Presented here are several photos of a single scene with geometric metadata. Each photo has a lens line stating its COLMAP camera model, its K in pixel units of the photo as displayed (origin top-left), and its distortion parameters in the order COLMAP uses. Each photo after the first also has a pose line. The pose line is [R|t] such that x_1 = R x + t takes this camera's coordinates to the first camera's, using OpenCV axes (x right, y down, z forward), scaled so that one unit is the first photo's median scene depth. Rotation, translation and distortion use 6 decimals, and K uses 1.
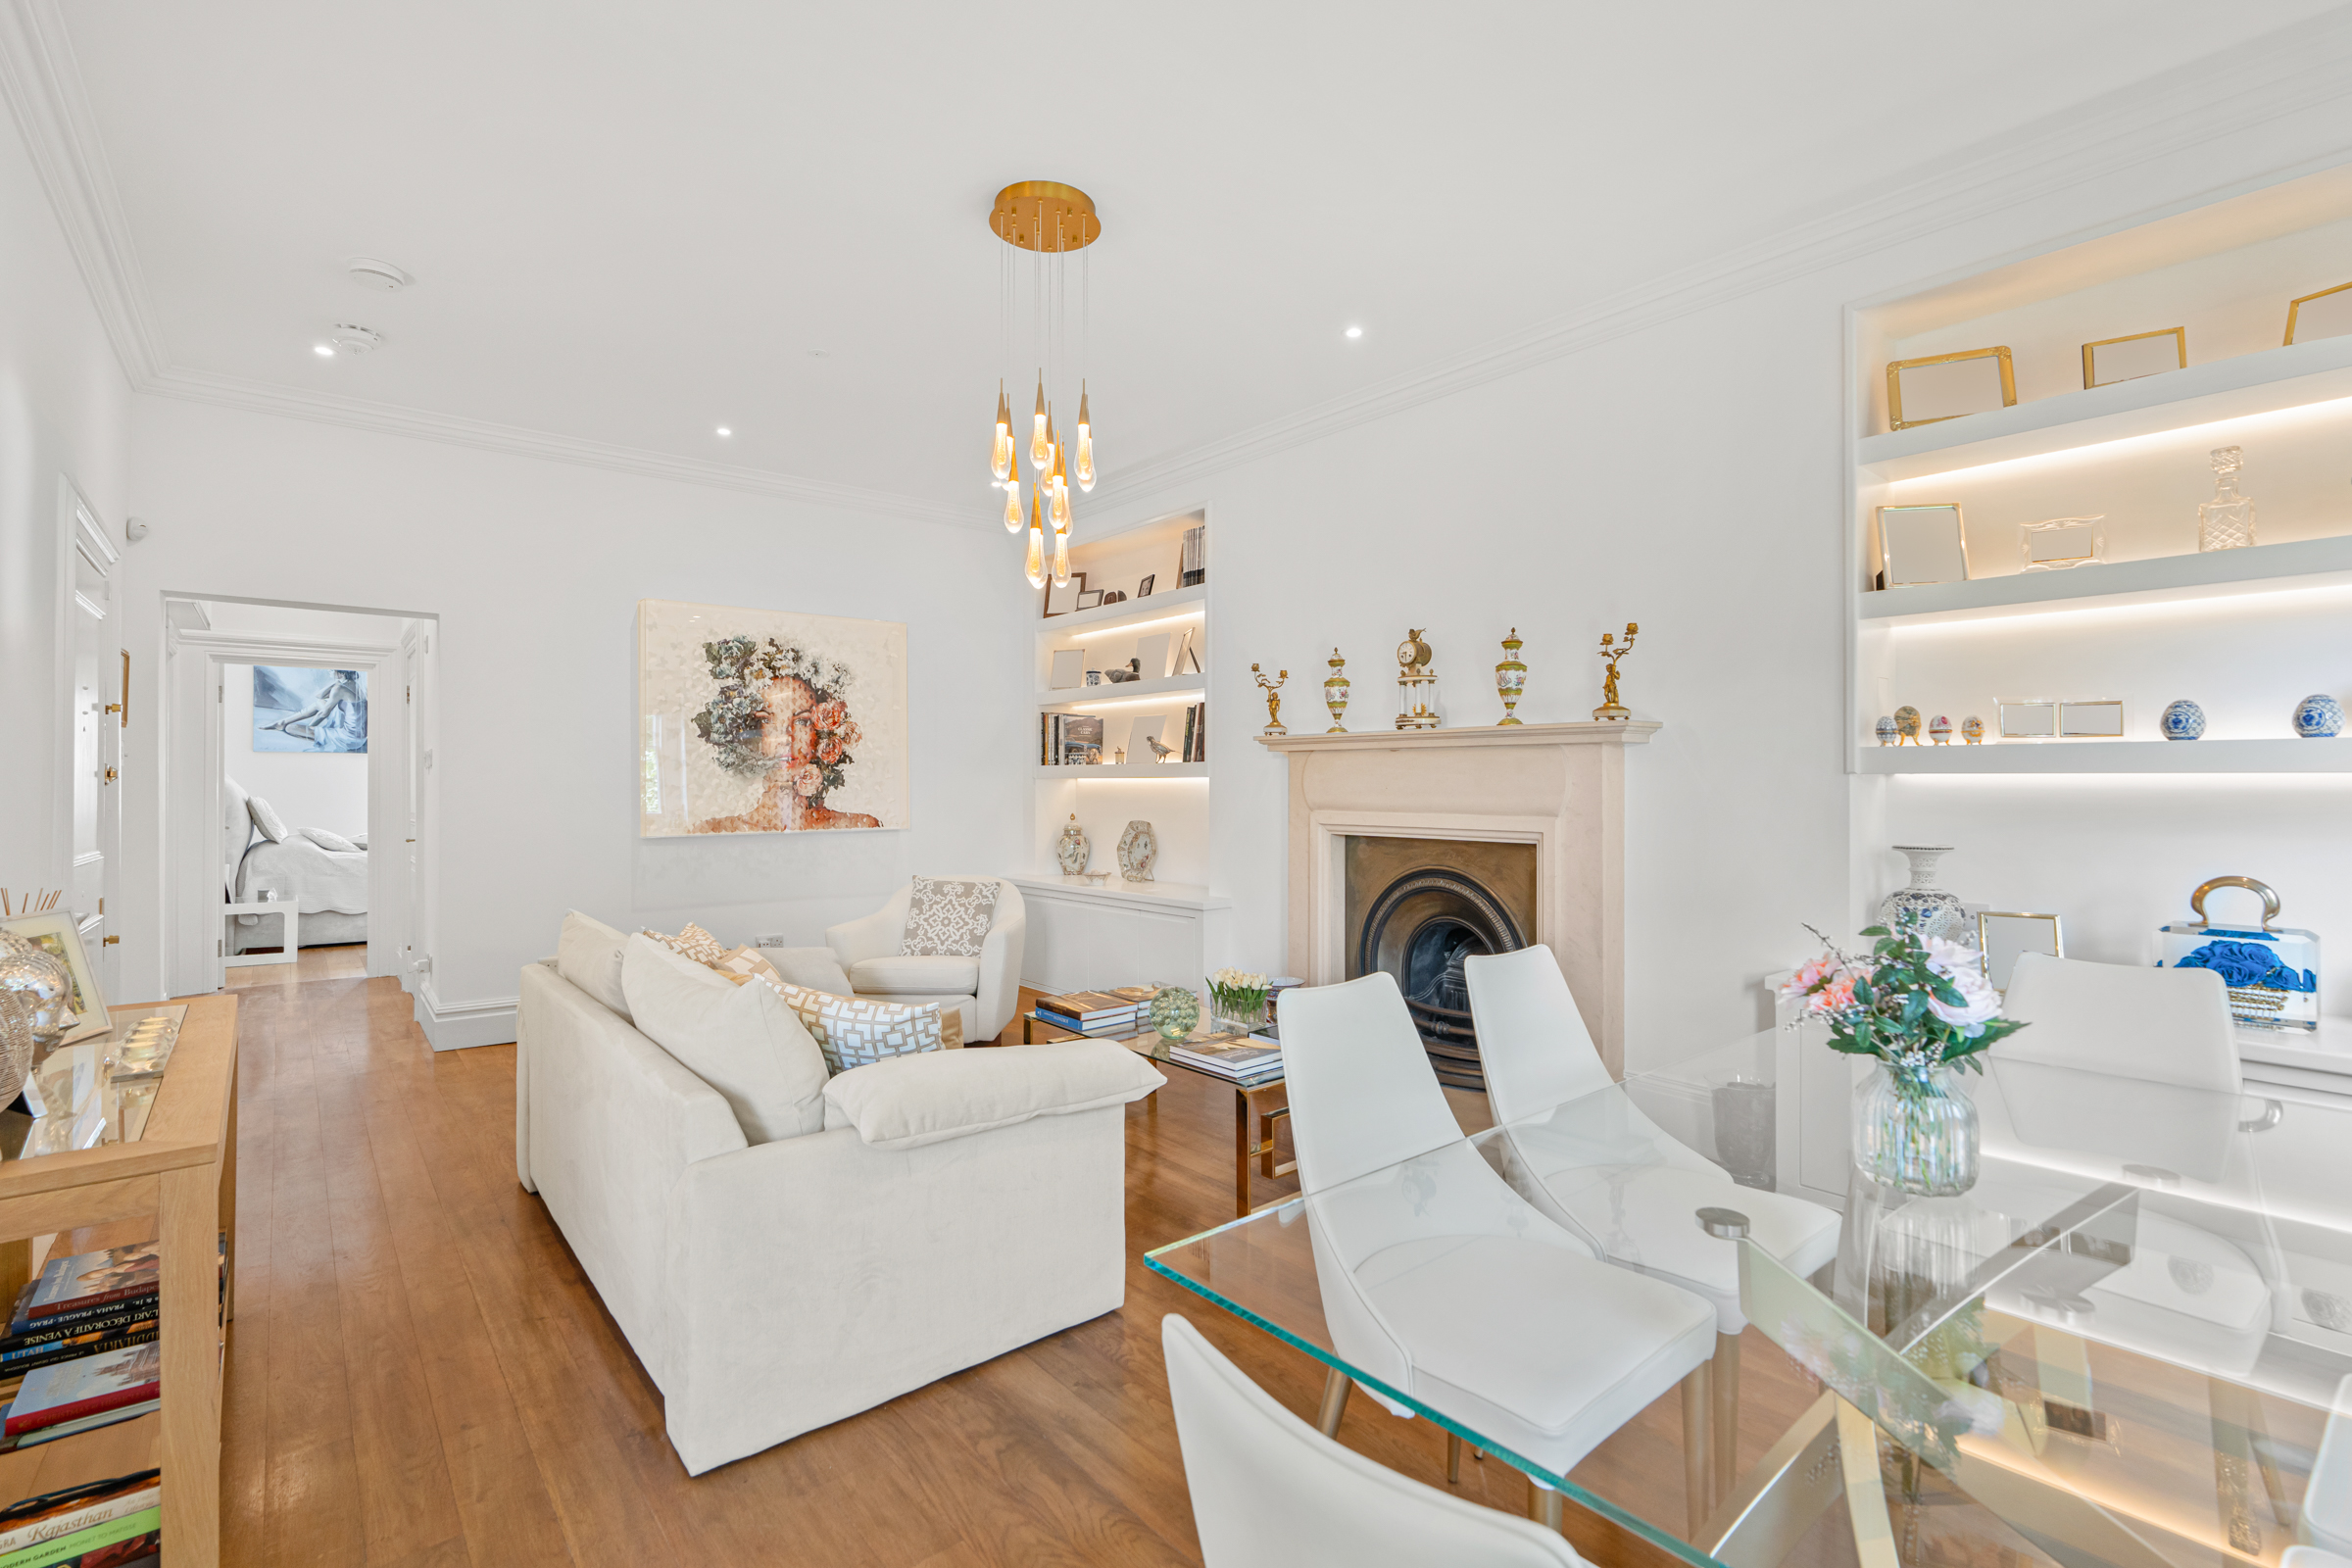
lens RADIAL K [[1060.6, 0, 1191.9], [0, 1060.6, 787.1], [0, 0, 1]] dist [0.001554, 0.000073]
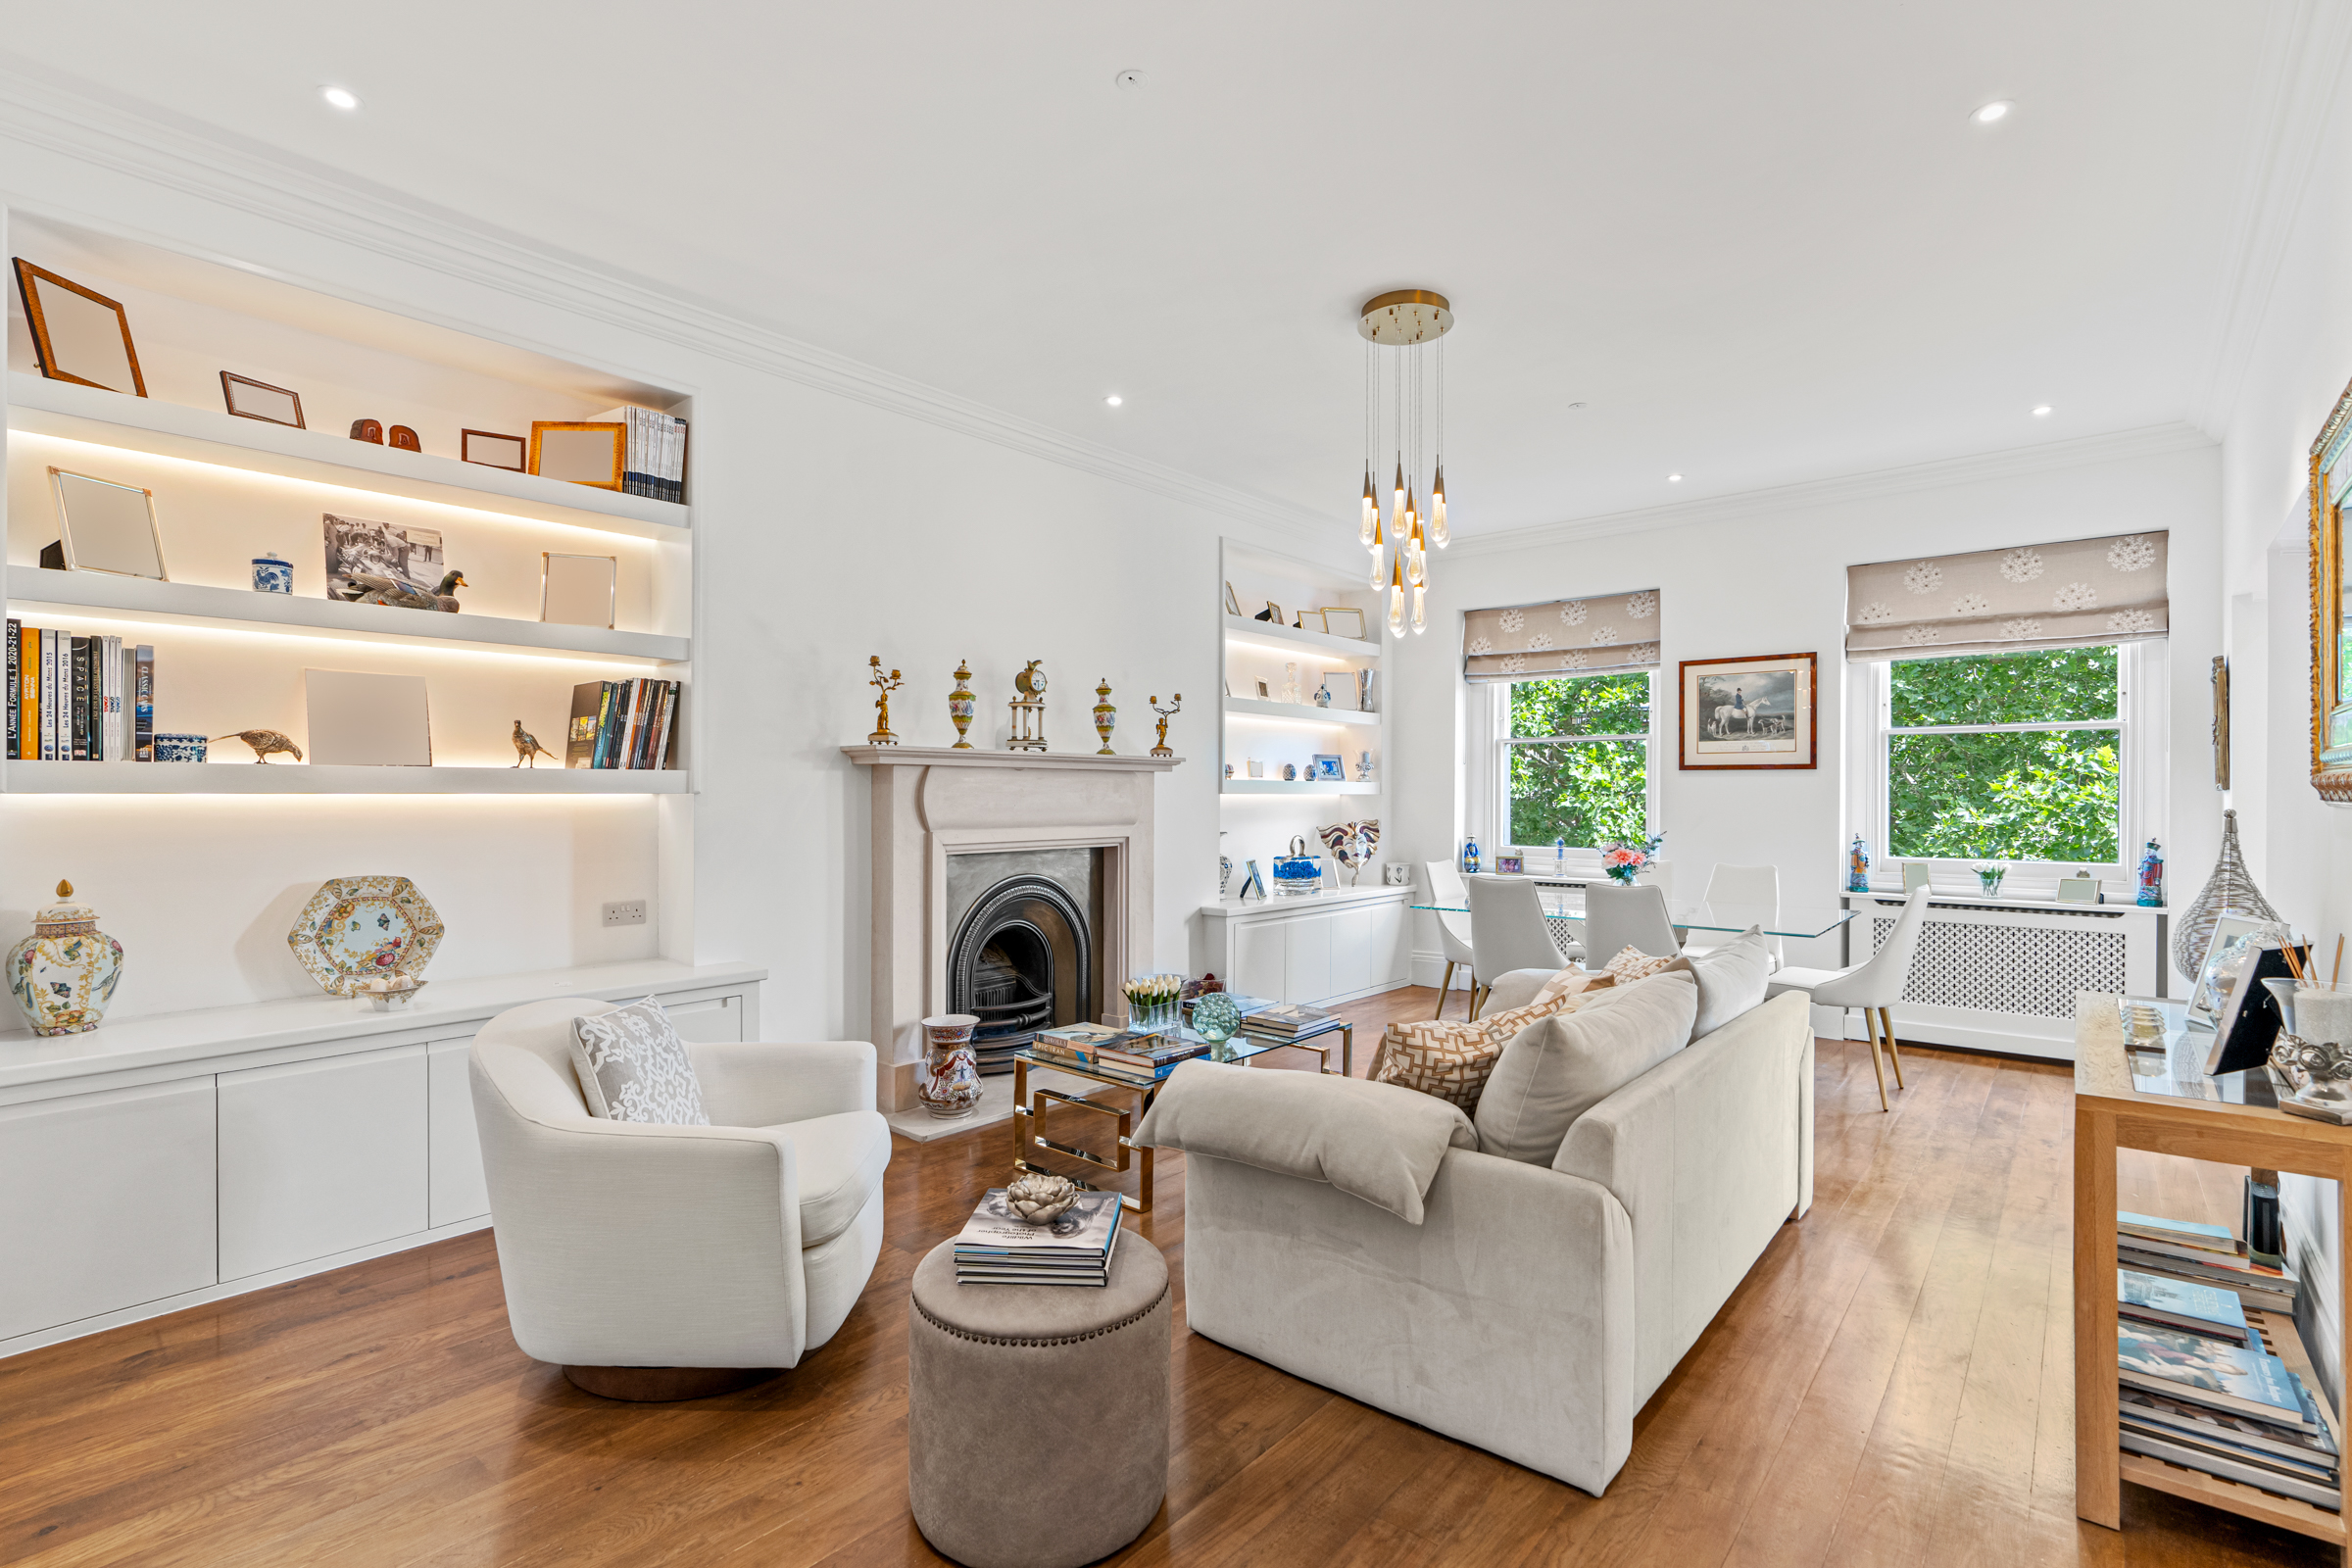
lens RADIAL K [[1060.6, 0, 1191.9], [0, 1060.6, 787.1], [0, 0, 1]] dist [0.001554, 0.000073]
pose [[-0.146676, 0.010677, 0.989127, -0.869927], [0.004727, 0.999938, -0.010093, -0.005354], [-0.989173, 0.003195, -0.146718, 0.963565]]
